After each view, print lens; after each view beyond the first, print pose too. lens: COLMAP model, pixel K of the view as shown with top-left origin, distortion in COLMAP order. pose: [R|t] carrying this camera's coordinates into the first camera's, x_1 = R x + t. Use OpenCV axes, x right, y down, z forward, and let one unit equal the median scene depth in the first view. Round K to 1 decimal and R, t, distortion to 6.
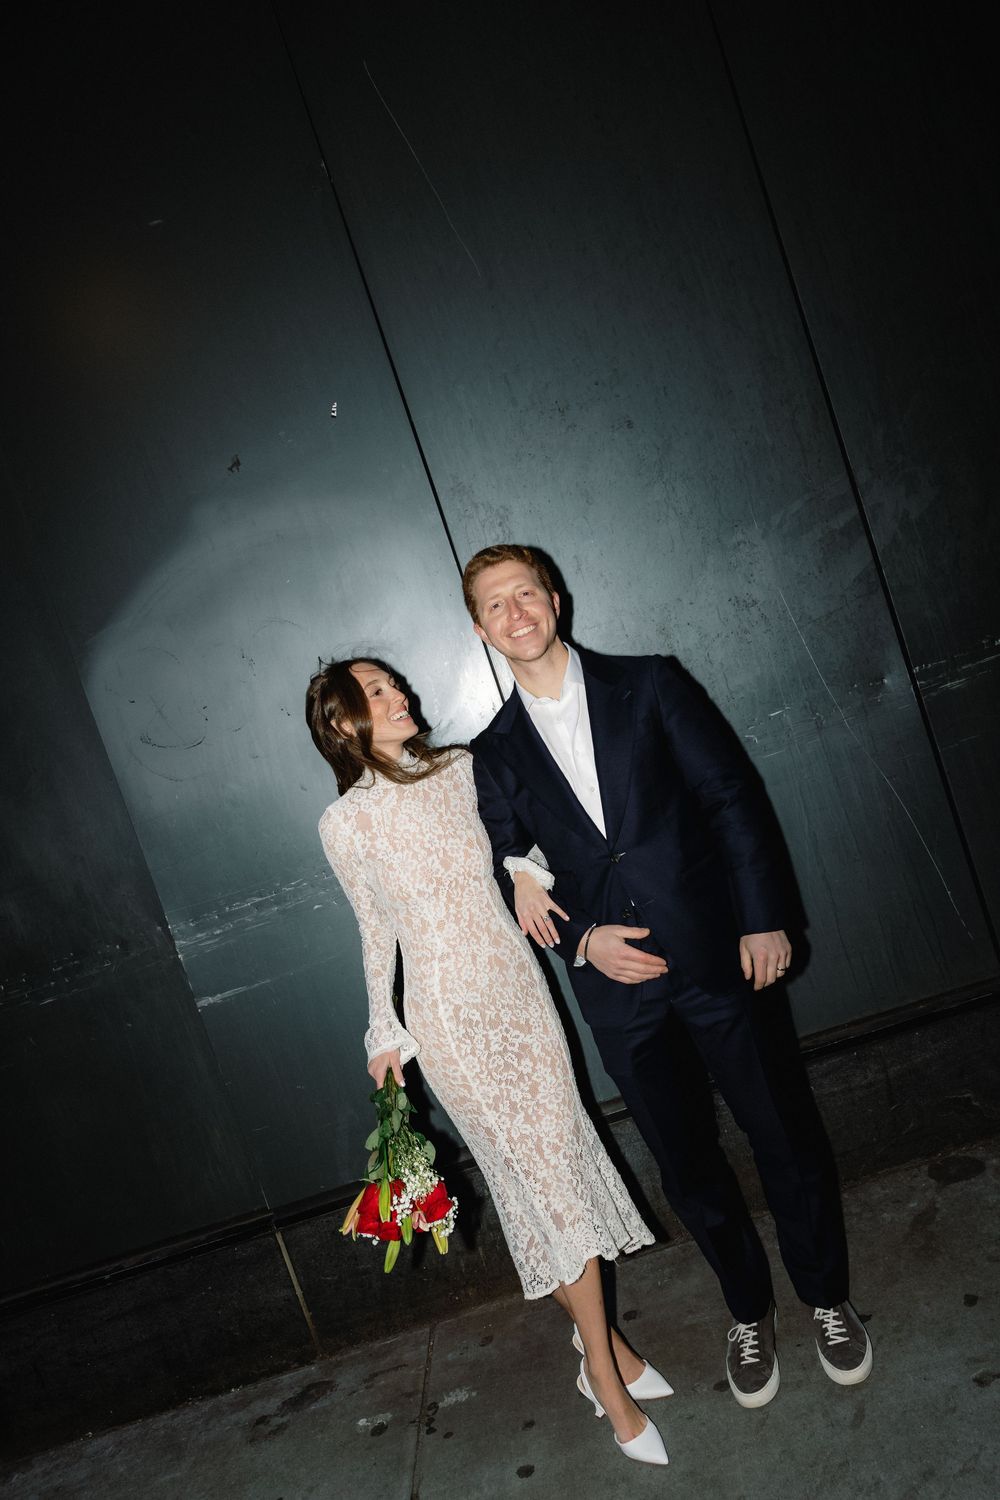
lens RADIAL K [[980.5, 0, 497.2], [0, 980.5, 759.4], [0, 0, 1]] dist [0.003462, 0.004151]
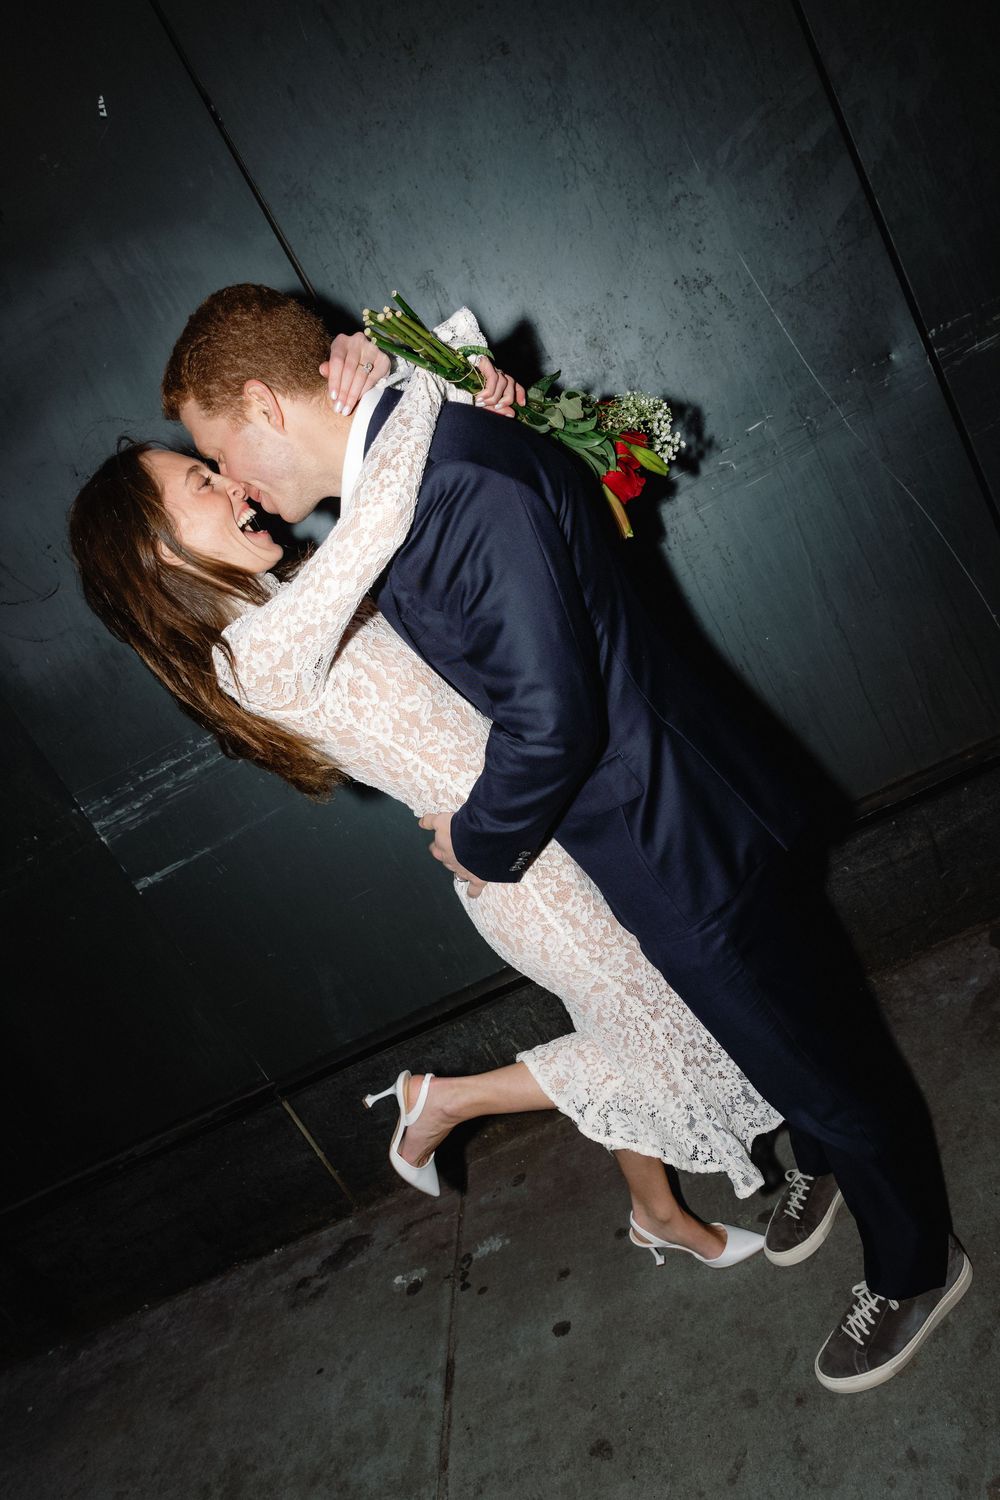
lens RADIAL K [[987.0, 0, 500.7], [0, 987.0, 753.8], [0, 0, 1]] dist [0.005955, 0.002328]
pose [[0.984974, -0.162131, -0.059502, 0.090851], [0.171274, 0.961270, 0.215928, -0.000921], [0.022189, -0.222874, 0.974595, 0.173079]]
